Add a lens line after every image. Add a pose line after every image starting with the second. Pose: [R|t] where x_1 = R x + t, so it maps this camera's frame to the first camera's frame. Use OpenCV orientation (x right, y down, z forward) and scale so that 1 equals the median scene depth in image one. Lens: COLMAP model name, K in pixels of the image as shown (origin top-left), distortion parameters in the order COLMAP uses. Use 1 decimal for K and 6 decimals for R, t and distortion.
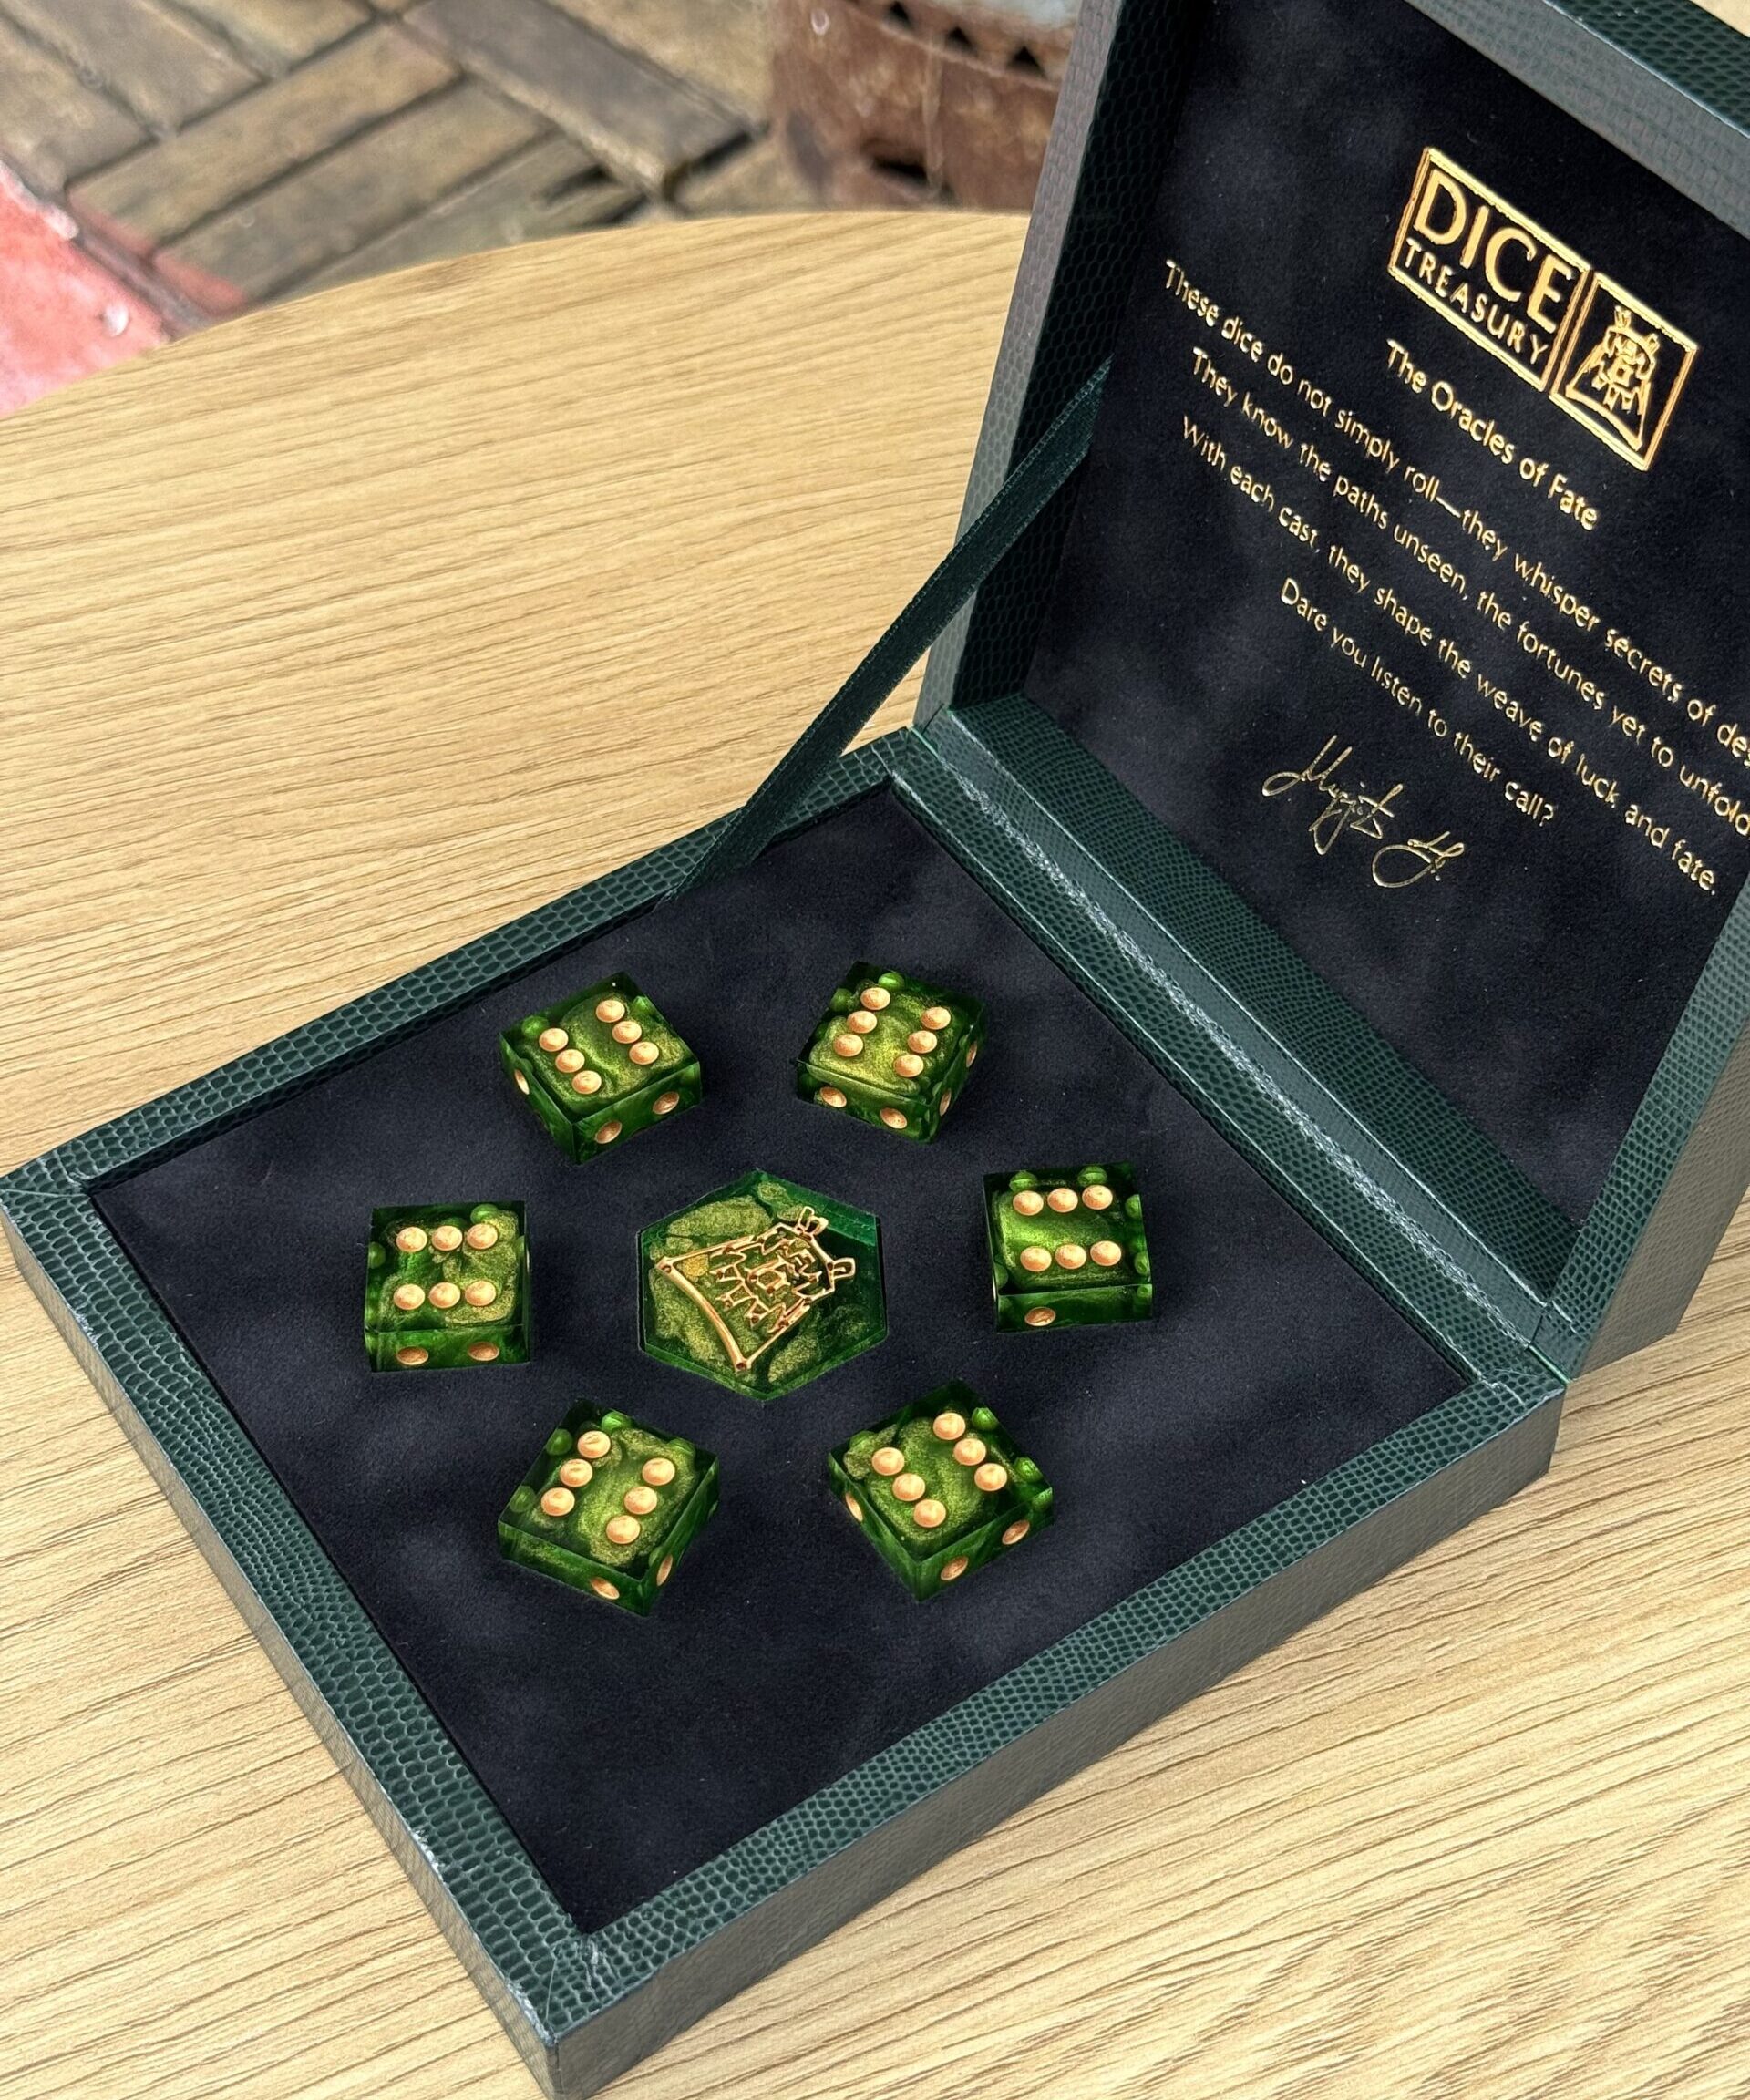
lens RADIAL K [[3355.5, 0, 842.3], [0, 3355.5, 980.7], [0, 0, 1]] dist [0.170606, -0.212764]
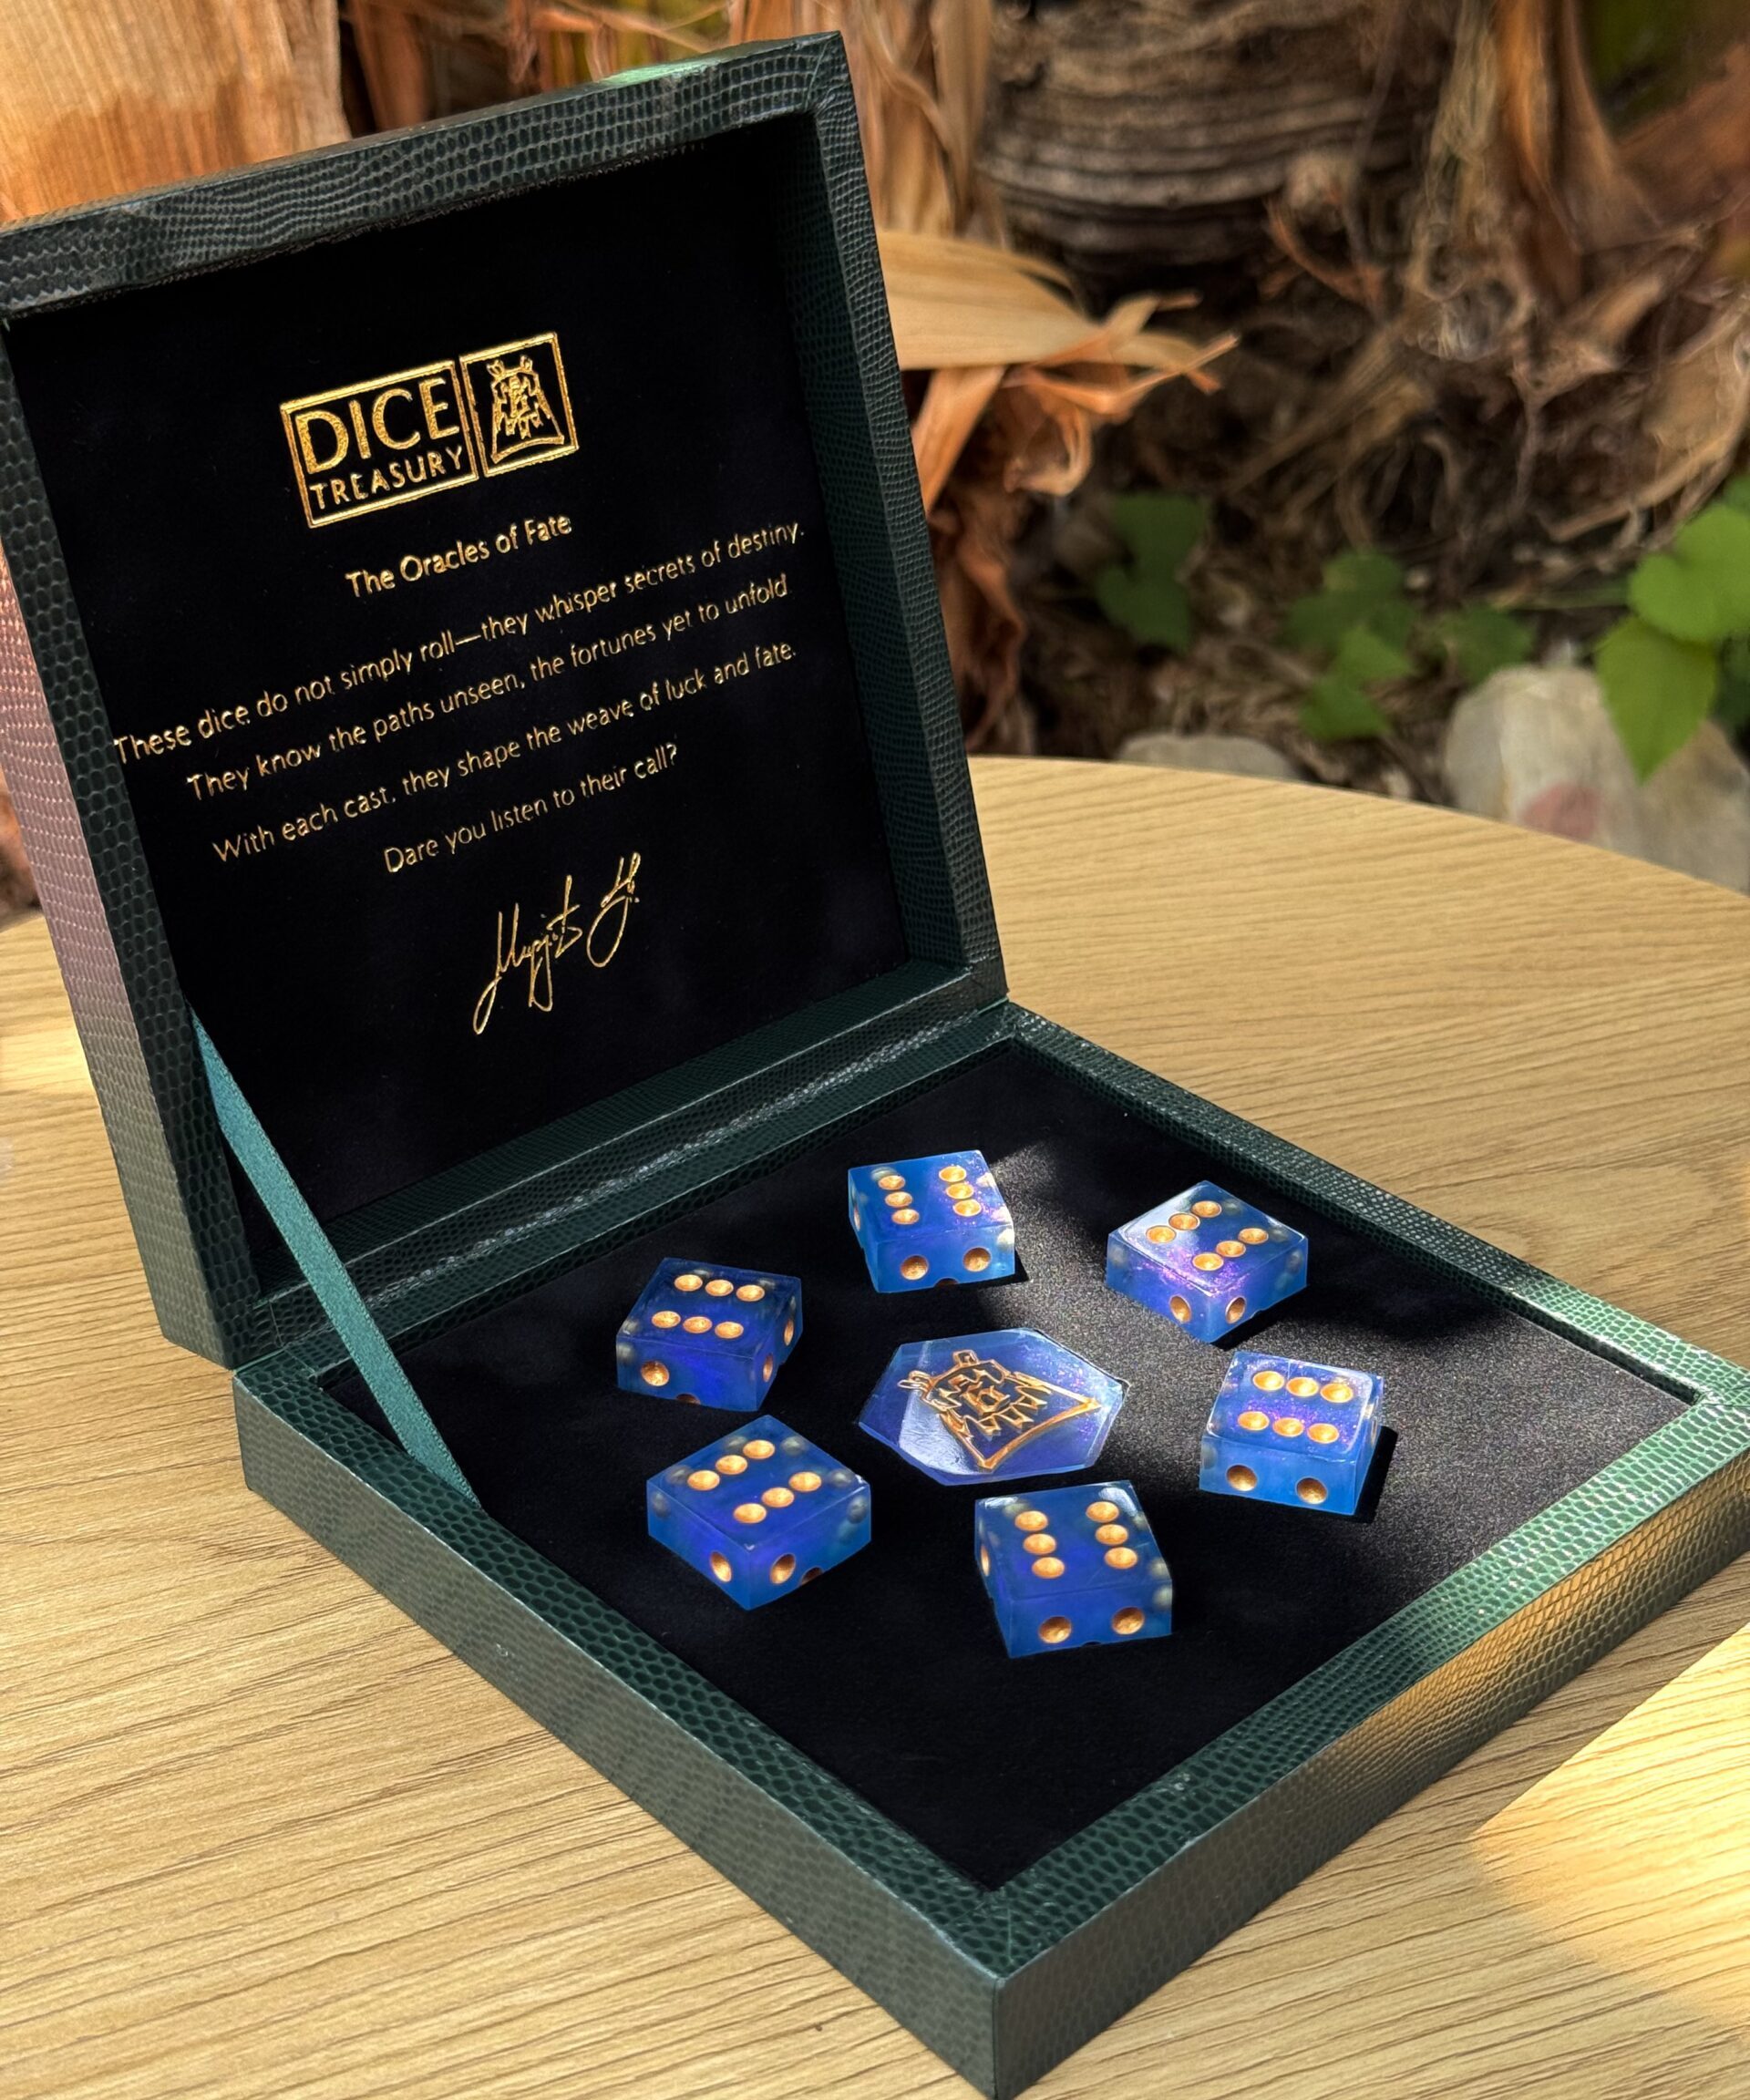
lens RADIAL K [[3414.5, 0, 884.9], [0, 3414.5, 1053.8], [0, 0, 1]] dist [0.171902, -0.068536]
pose [[-0.144549, -0.474237, 0.868450, -0.943679], [0.757767, 0.511346, 0.405358, -0.445006], [-0.636314, 0.716676, 0.285446, 0.698737]]
